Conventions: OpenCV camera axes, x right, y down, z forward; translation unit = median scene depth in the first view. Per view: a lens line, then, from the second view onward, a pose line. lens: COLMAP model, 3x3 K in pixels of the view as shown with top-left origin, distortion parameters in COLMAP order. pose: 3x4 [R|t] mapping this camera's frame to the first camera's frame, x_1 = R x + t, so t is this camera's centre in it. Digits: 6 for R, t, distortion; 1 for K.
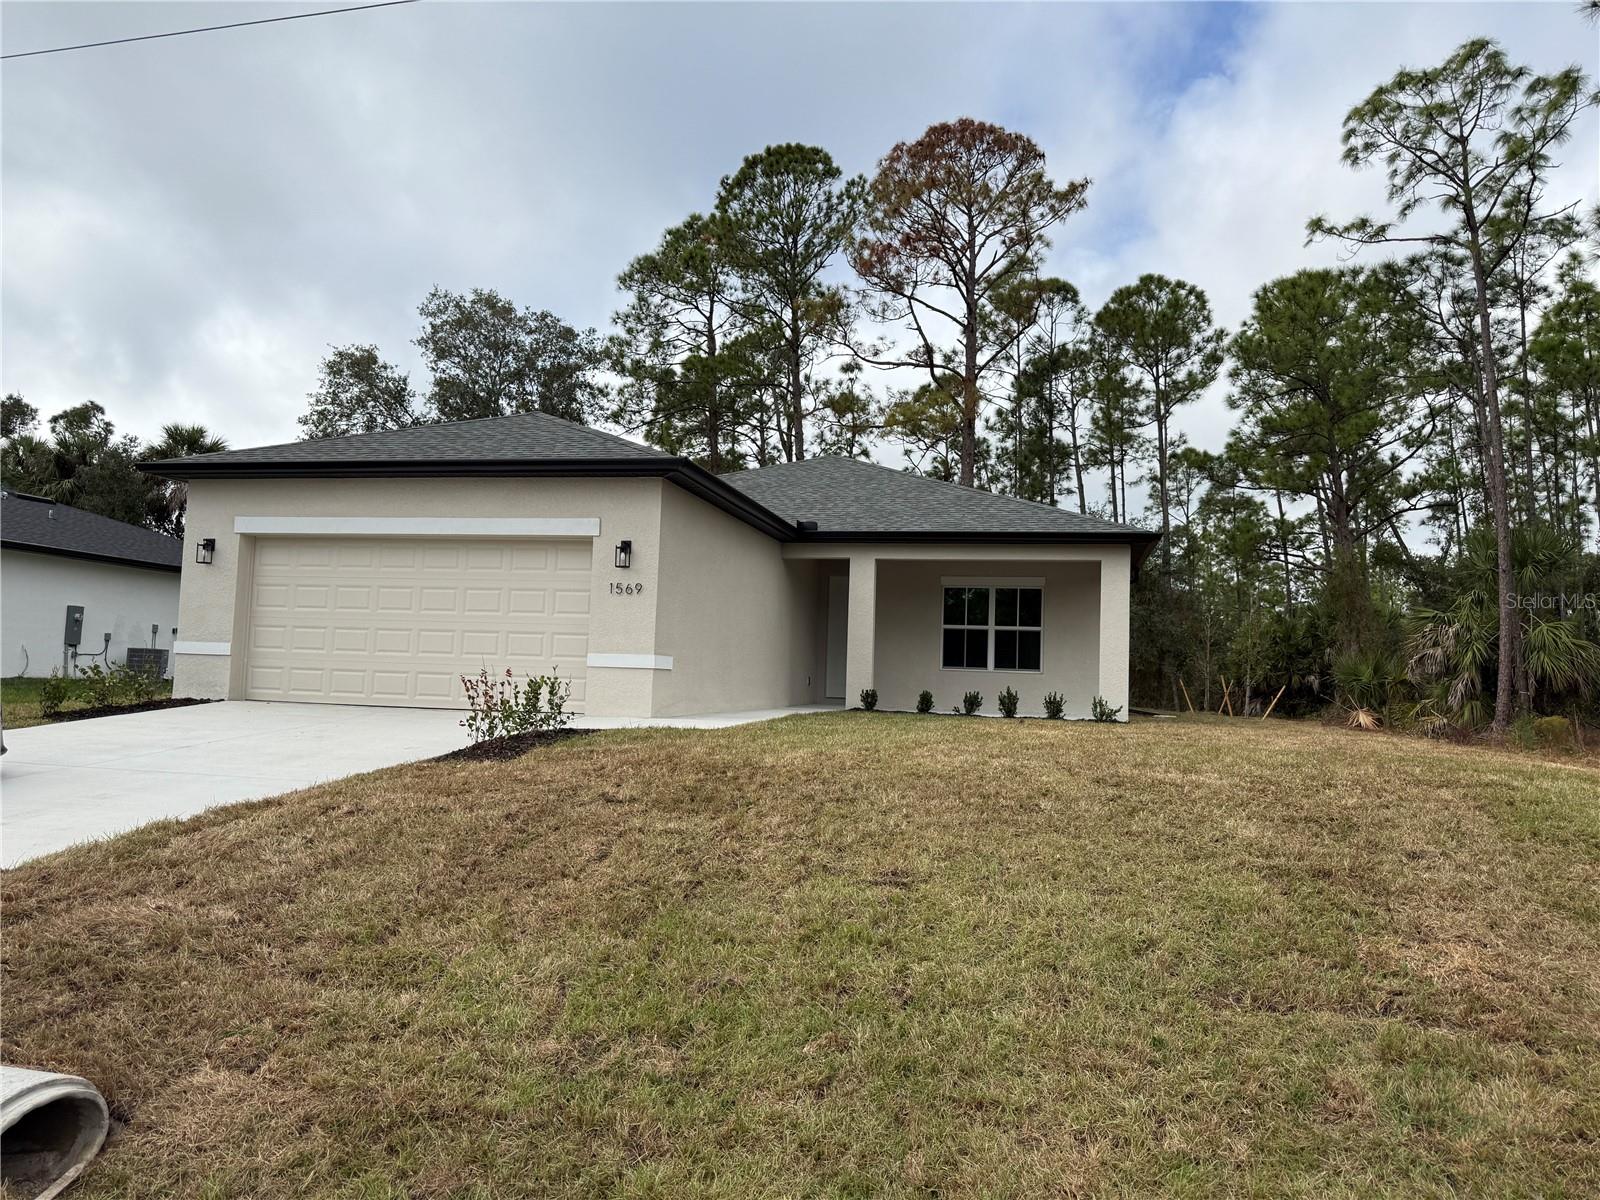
lens RADIAL K [[1130.3, 0, 799.7], [0, 1130.3, 593.8], [0, 0, 1]] dist [0.034970, -0.043766]
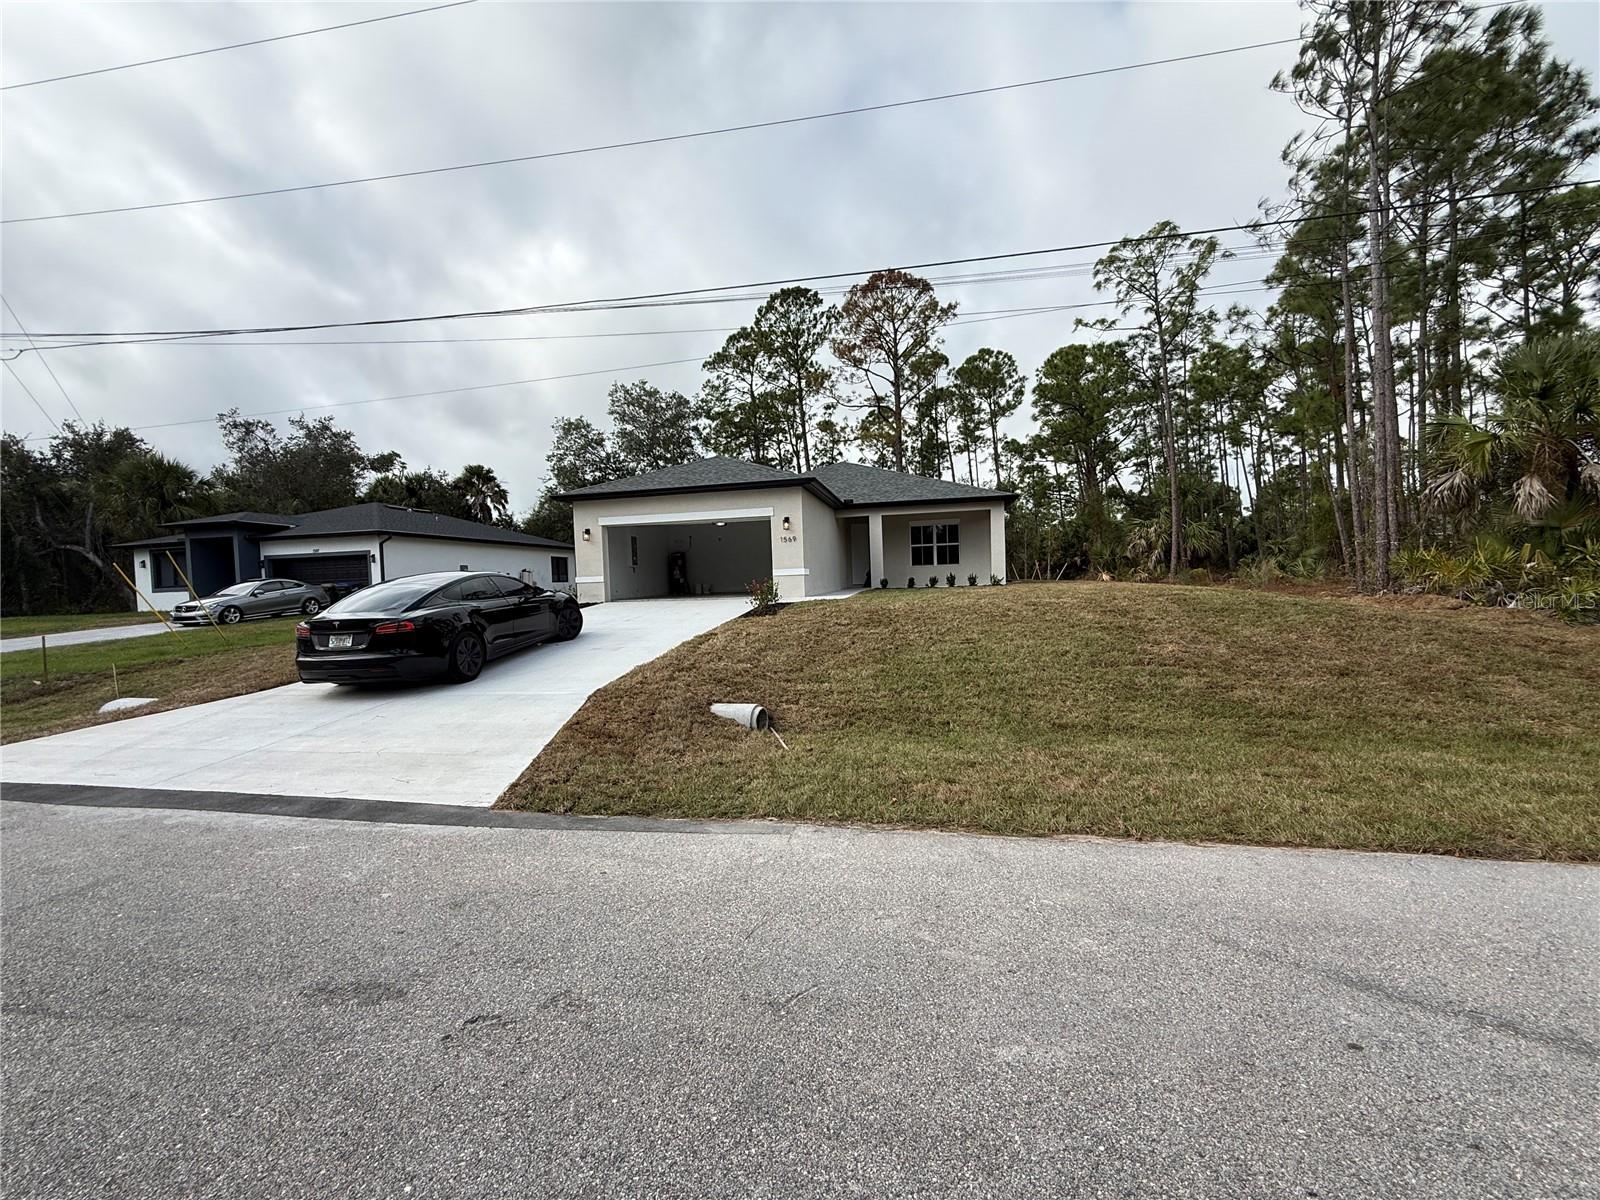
lens RADIAL K [[639.7, 0, 803.9], [0, 639.7, 614.0], [0, 0, 1]] dist [-0.000207, 0.000495]
pose [[0.996930, -0.071707, 0.031444, -0.081819], [0.067026, 0.989159, 0.130660, -0.009749], [-0.040472, -0.128151, 0.990929, -0.117270]]
